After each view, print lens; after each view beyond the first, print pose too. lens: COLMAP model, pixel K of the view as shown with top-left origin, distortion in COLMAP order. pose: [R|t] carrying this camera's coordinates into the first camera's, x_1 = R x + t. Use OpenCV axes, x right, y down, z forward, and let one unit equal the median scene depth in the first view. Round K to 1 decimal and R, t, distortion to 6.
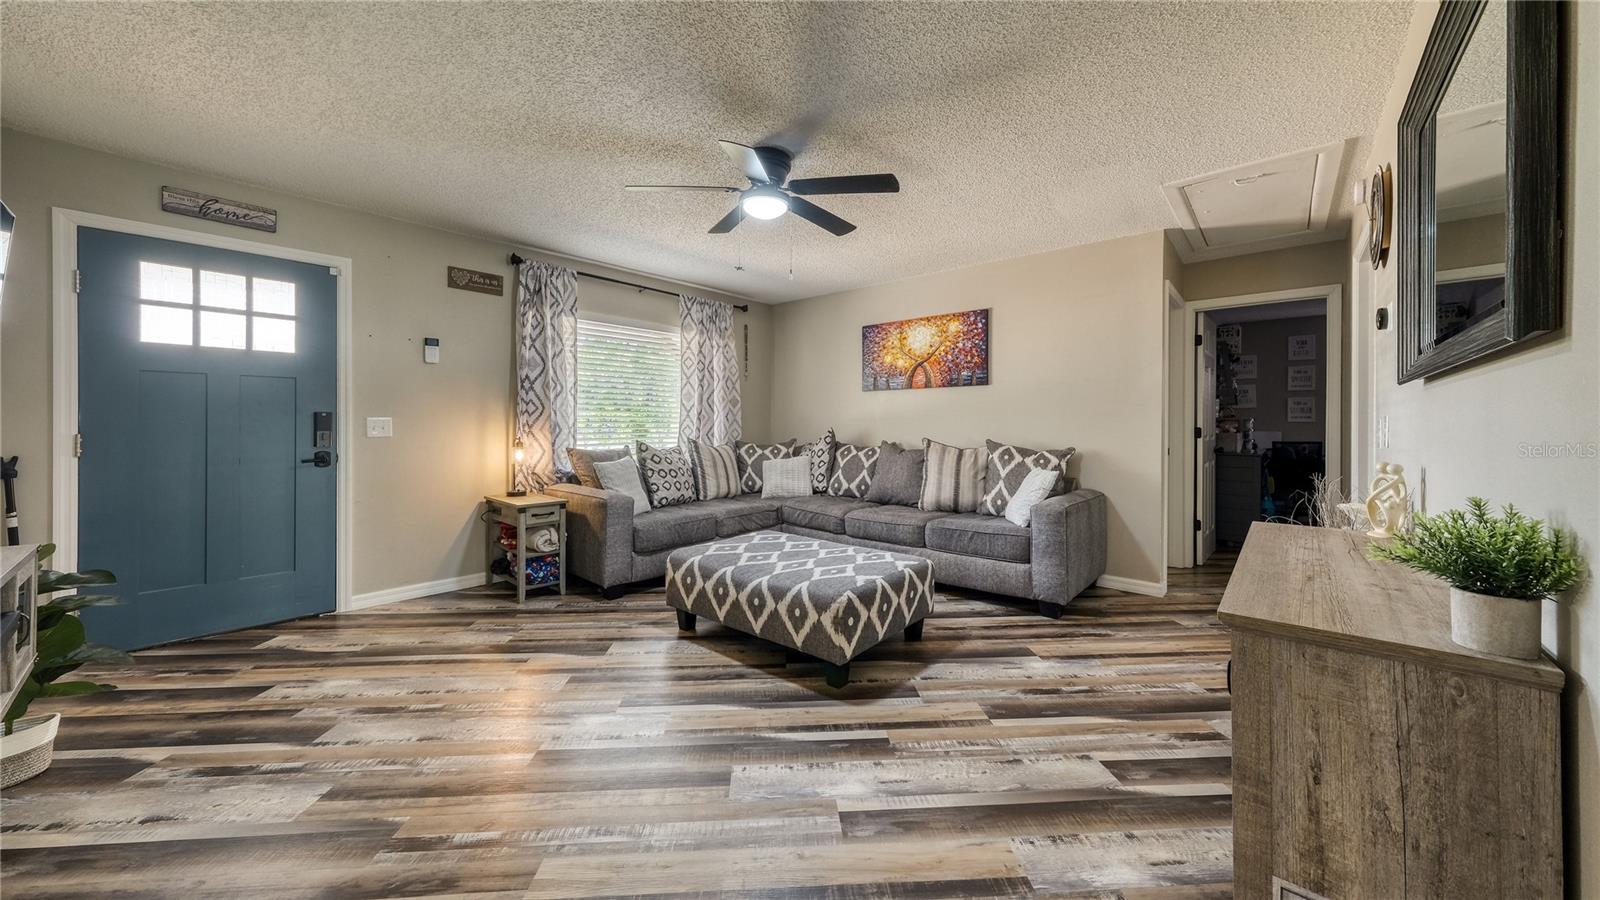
lens RADIAL K [[572.8, 0, 800.8], [0, 572.8, 432.7], [0, 0, 1]] dist [-0.012322, 0.006629]
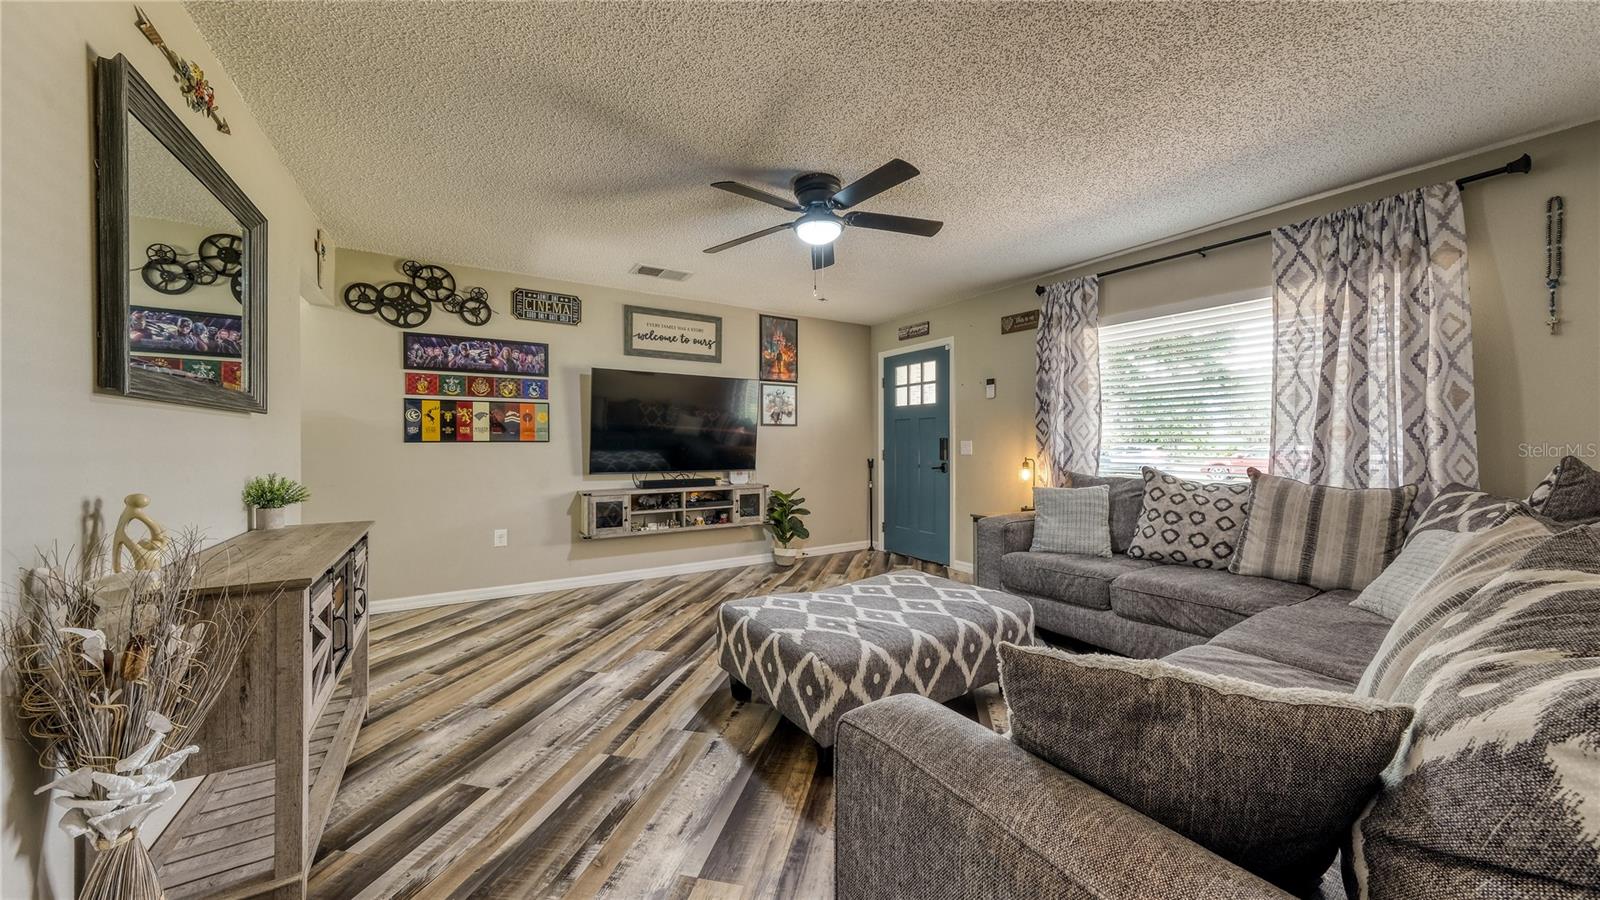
lens RADIAL K [[533.6, 0, 774.2], [0, 533.6, 447.6], [0, 0, 1]] dist [-0.007492, 0.002580]
pose [[-0.313408, 0.002761, -0.949614, 0.720930], [-0.014945, 0.999858, 0.007840, -0.013976], [0.949501, 0.016649, -0.313323, 1.015098]]
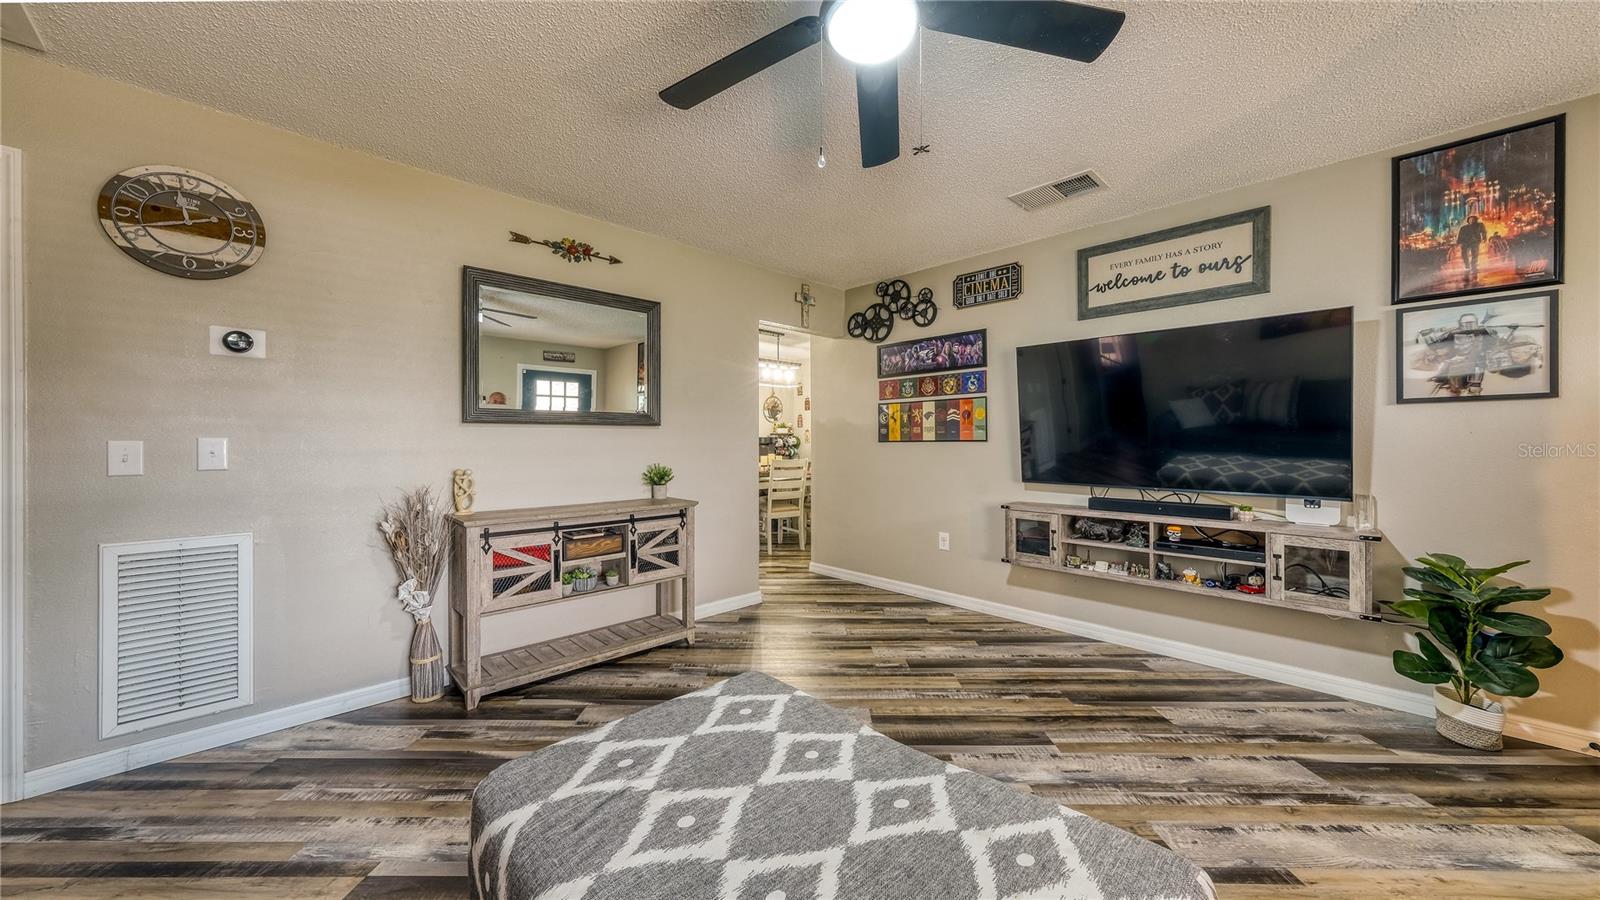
lens RADIAL K [[535.6, 0, 812.8], [0, 535.6, 444.4], [0, 0, 1]] dist [-0.010746, 0.008200]
pose [[-0.998970, -0.002750, 0.045288, -0.024275], [-0.001871, 0.999809, 0.019456, -0.024492], [-0.045333, 0.019352, -0.998784, 1.233338]]
